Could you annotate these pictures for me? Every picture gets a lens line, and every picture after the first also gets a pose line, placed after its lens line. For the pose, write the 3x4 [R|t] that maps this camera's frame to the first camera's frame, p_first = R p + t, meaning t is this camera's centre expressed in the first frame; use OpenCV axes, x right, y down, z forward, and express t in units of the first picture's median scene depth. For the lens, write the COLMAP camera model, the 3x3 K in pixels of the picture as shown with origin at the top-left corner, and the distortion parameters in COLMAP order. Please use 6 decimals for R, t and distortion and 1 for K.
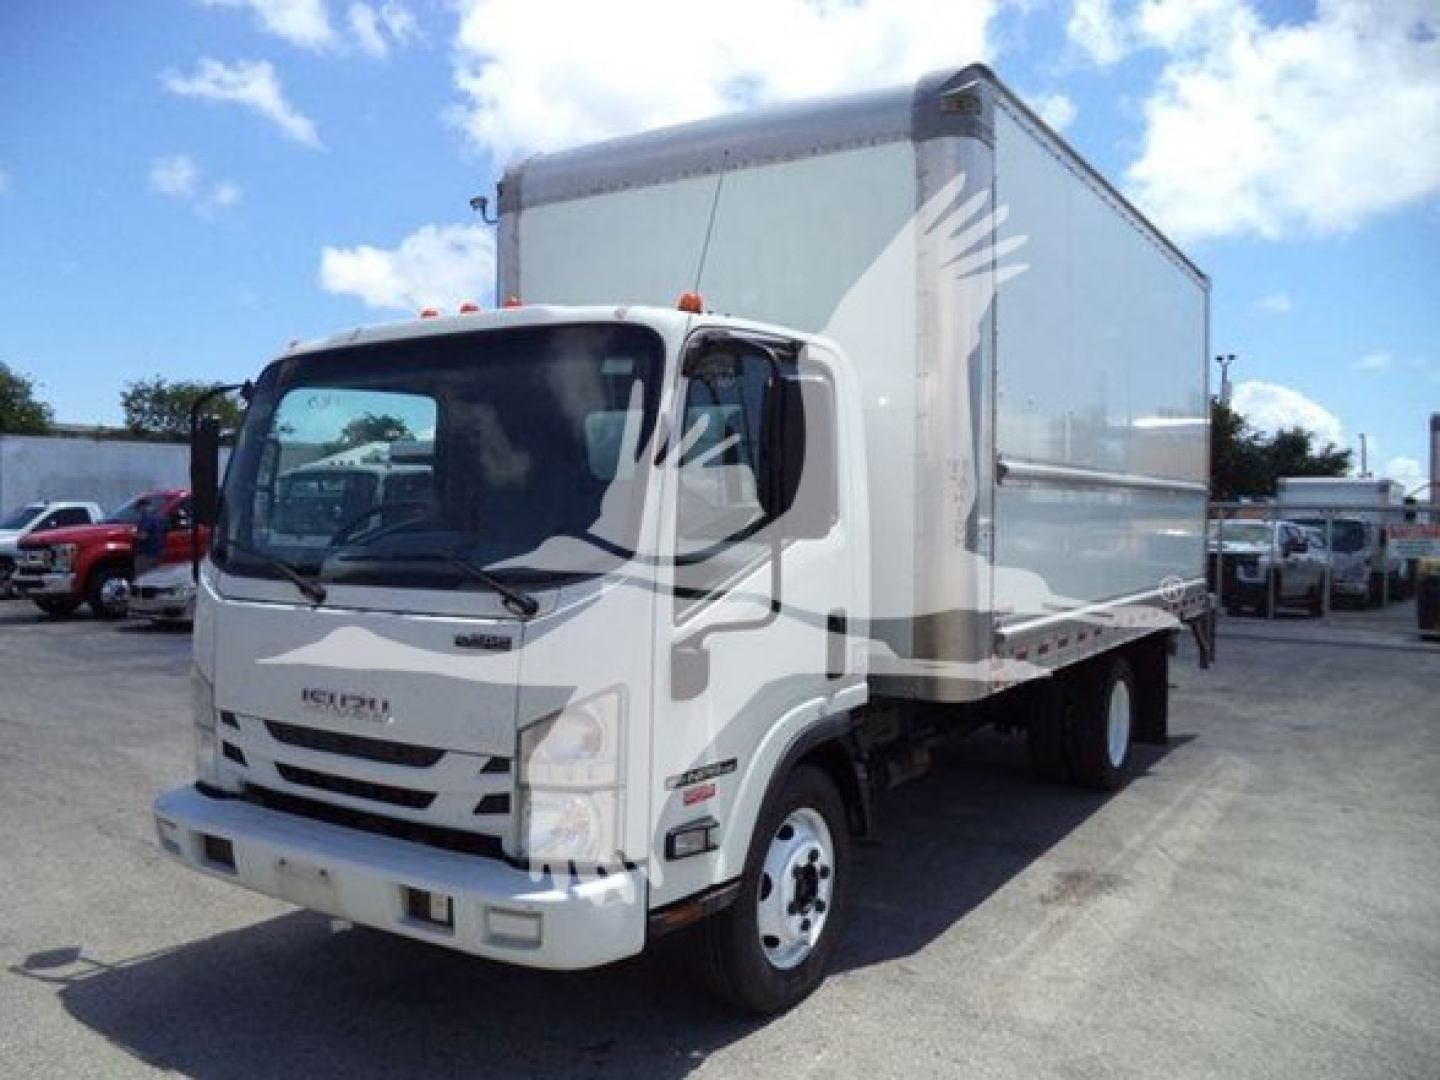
lens RADIAL K [[1169.3, 0, 708.5], [0, 1169.3, 535.8], [0, 0, 1]] dist [0.005796, -0.007682]
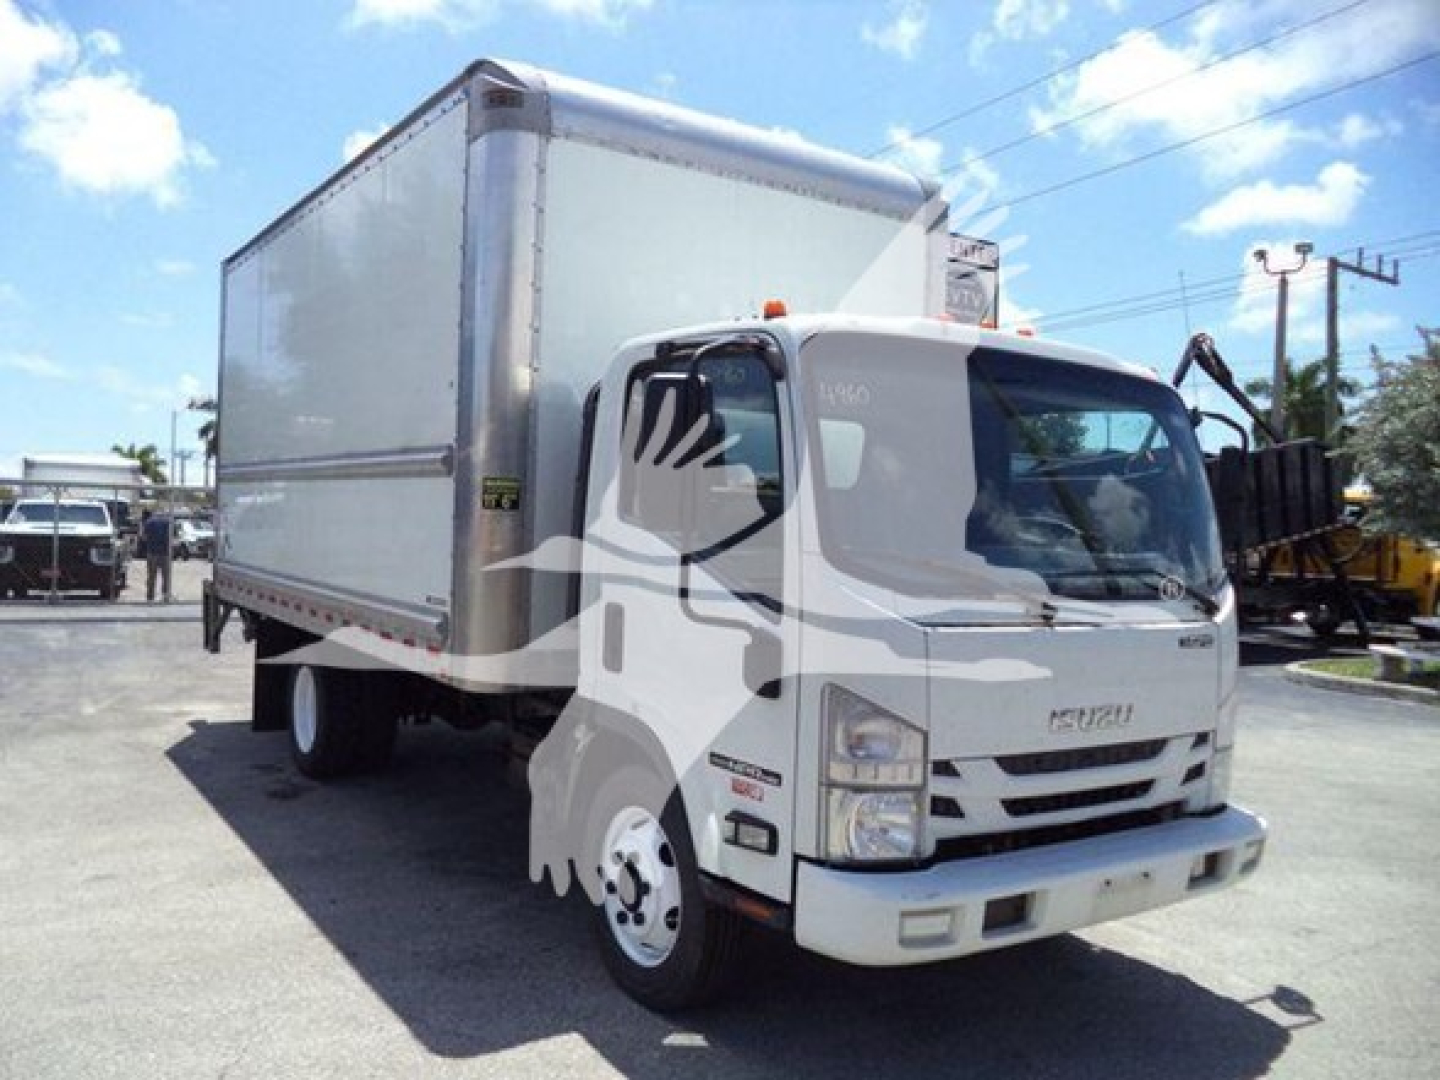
lens RADIAL K [[1185.9, 0, 719.8], [0, 1185.9, 530.9], [0, 0, 1]] dist [-0.022160, -0.006276]
pose [[0.378023, 0.005060, 0.925783, -1.321234], [-0.021368, 0.999766, 0.003261, -0.014697], [-0.925550, -0.021015, 0.378042, 0.869747]]
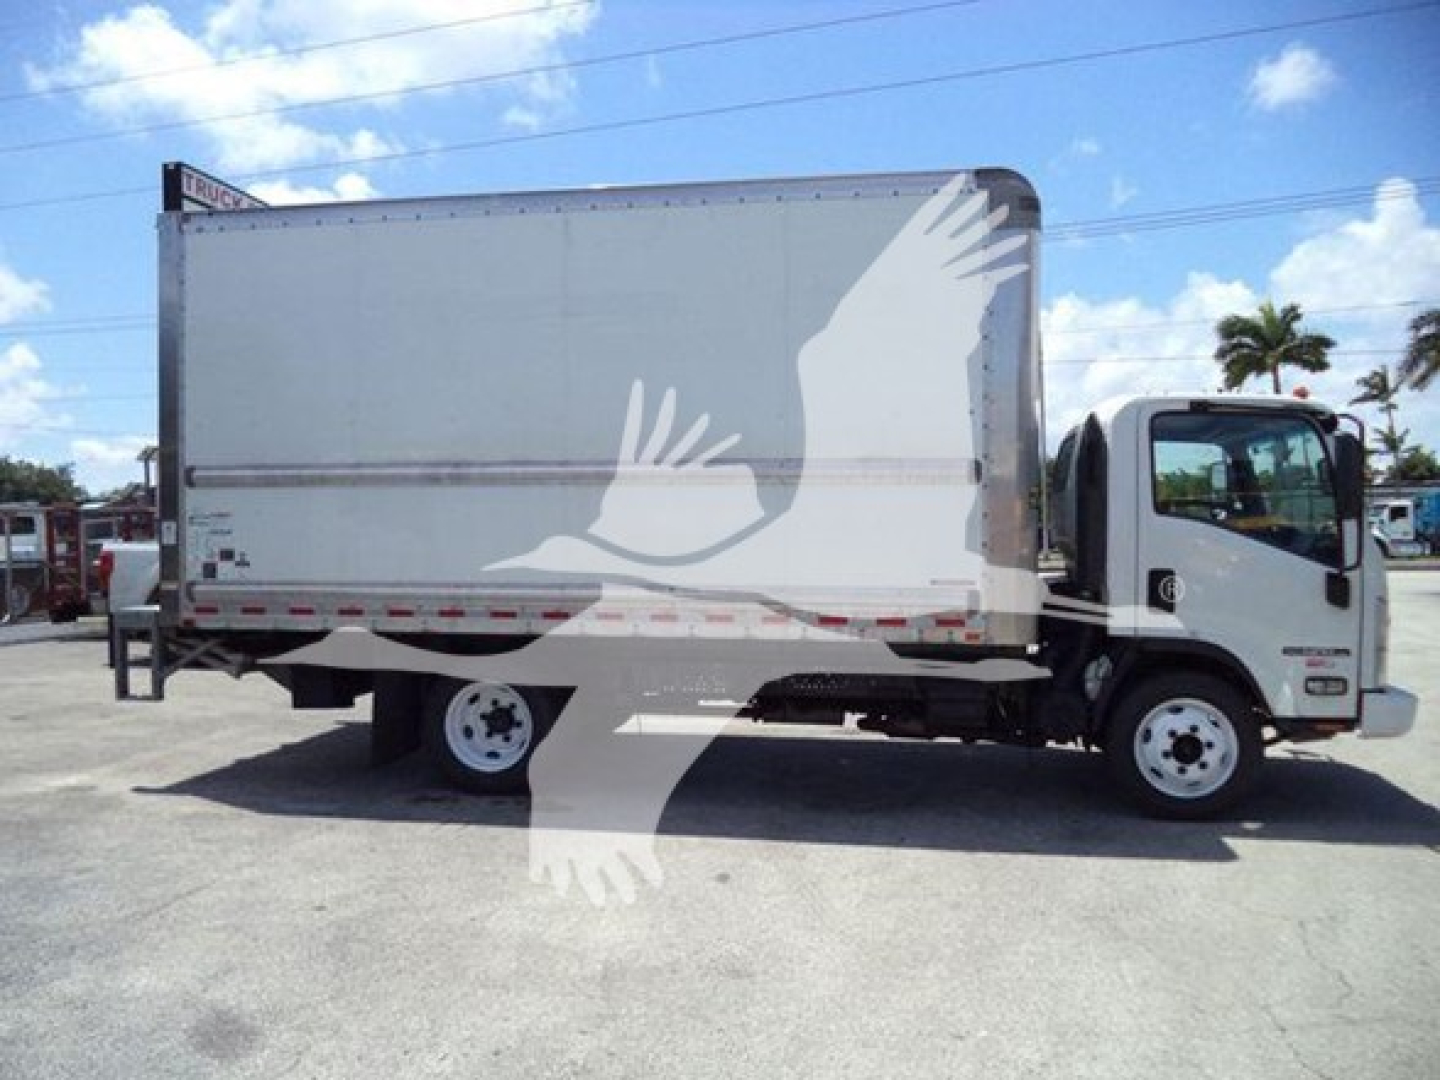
lens RADIAL K [[1159.5, 0, 741.6], [0, 1159.5, 534.9], [0, 0, 1]] dist [-0.008079, -0.007489]
pose [[-0.408759, -0.010734, 0.912579, -1.584444], [0.010671, 0.999806, 0.016540, -0.022222], [-0.912580, 0.016499, -0.408565, 2.571593]]
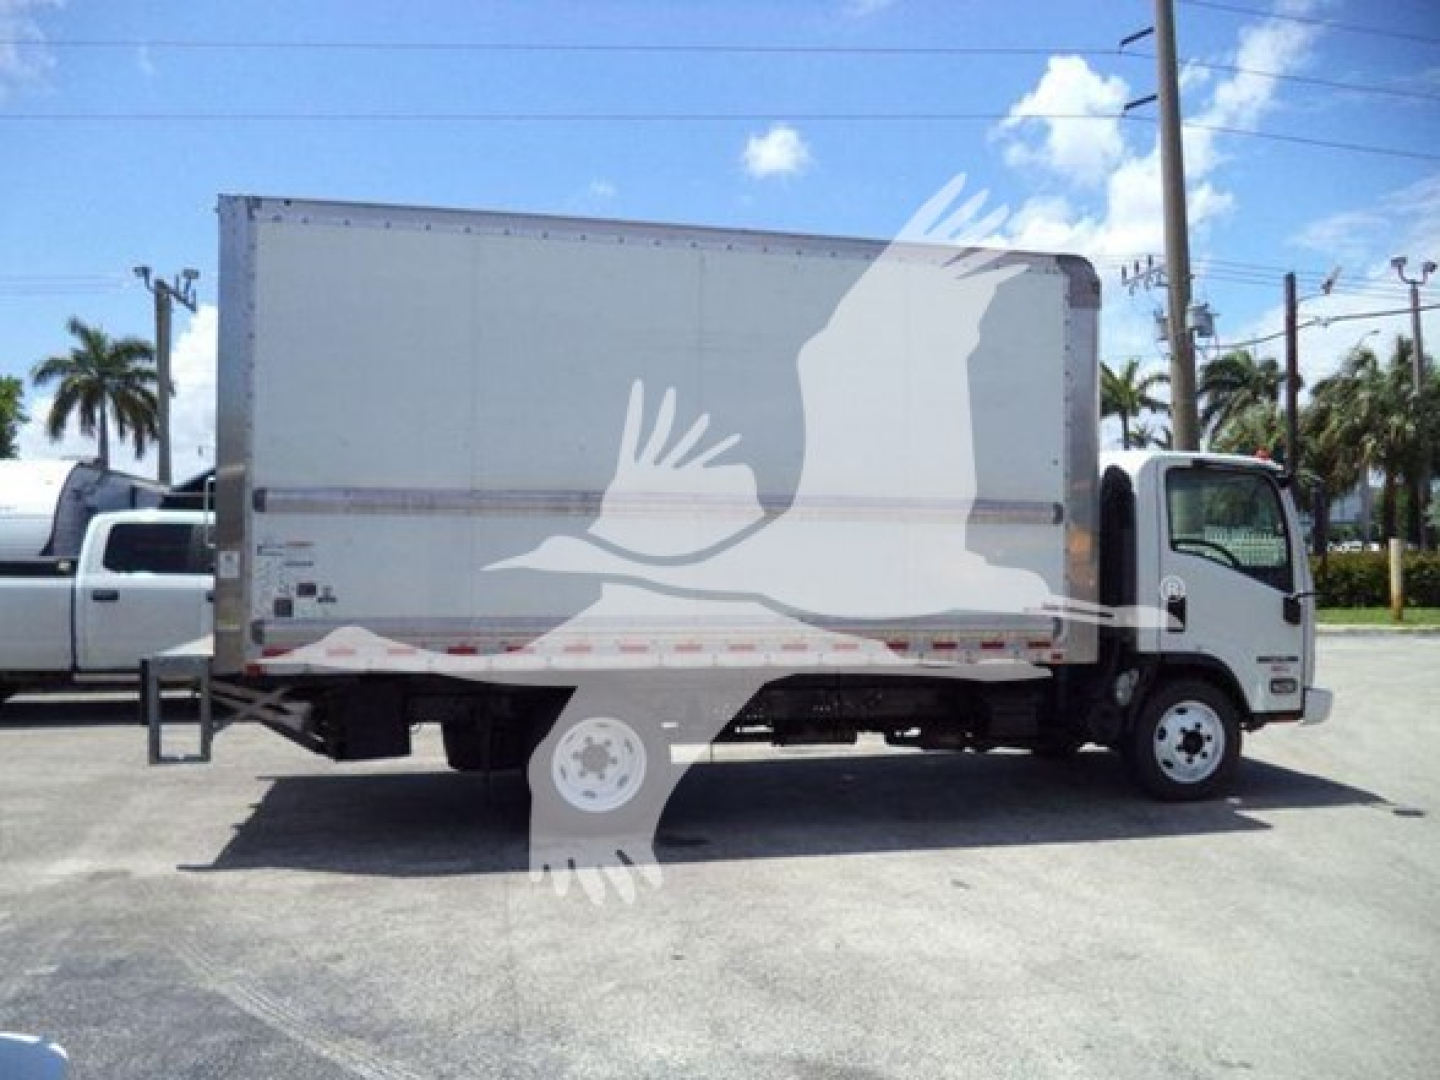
lens RADIAL K [[1135.9, 0, 768.8], [0, 1135.9, 537.7], [0, 0, 1]] dist [-0.012222, -0.004842]
pose [[-0.740335, 0.002642, 0.672233, -1.134667], [0.000660, 0.999995, -0.003203, -0.035328], [-0.672238, -0.001928, -0.740332, 3.278006]]
